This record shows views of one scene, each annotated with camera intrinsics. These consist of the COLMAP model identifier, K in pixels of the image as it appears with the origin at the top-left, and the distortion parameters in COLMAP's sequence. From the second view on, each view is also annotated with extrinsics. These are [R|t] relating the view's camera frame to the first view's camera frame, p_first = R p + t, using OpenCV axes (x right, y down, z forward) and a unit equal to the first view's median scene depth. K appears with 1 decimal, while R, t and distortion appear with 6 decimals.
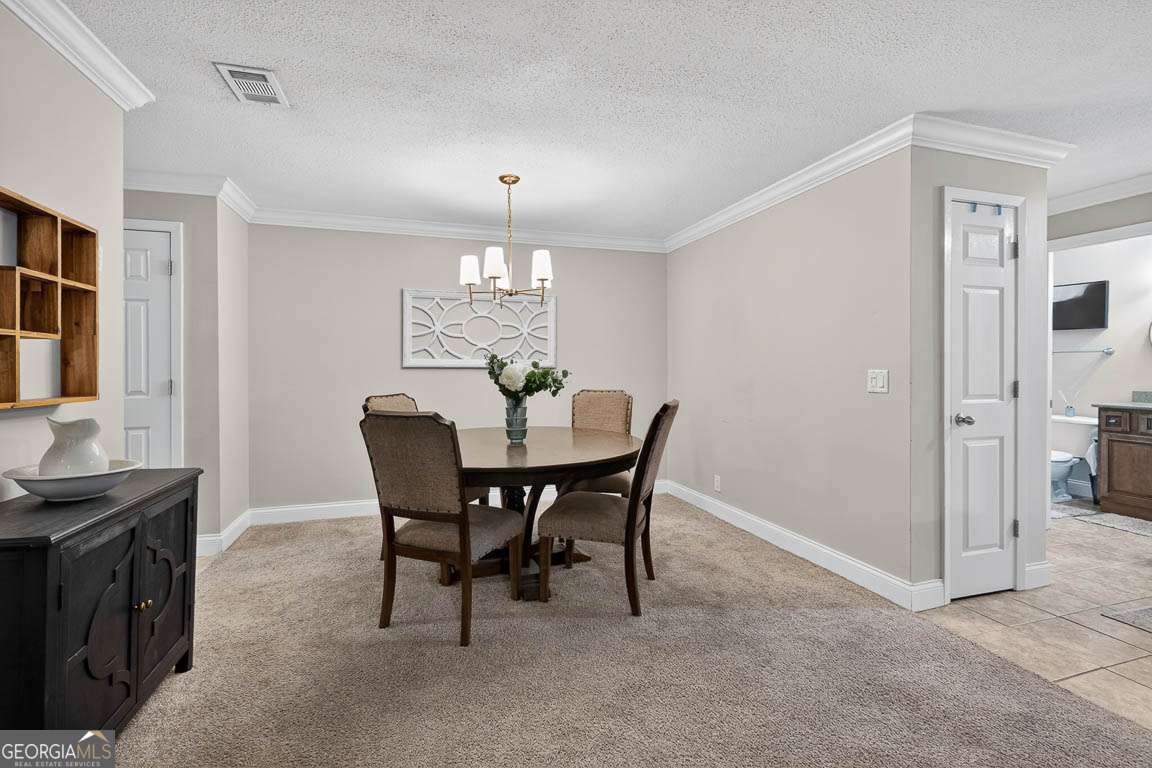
lens RADIAL K [[517.2, 0, 572.7], [0, 517.2, 369.9], [0, 0, 1]] dist [-0.002559, -0.000526]
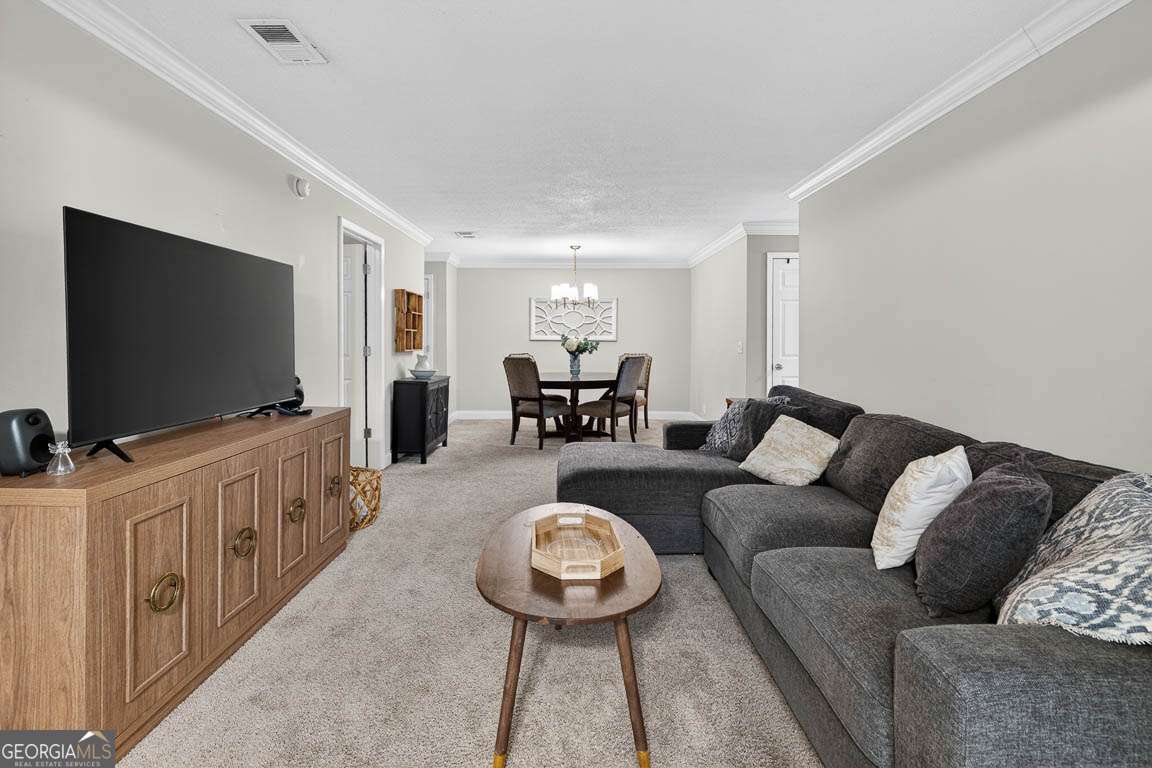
lens RADIAL K [[542.8, 0, 577.5], [0, 542.8, 339.9], [0, 0, 1]] dist [-0.000568, -0.000128]
pose [[0.956681, 0.003652, -0.291114, 0.620601], [-0.005413, 0.999972, -0.005242, 0.005530], [0.291086, 0.006591, 0.956674, -1.255999]]
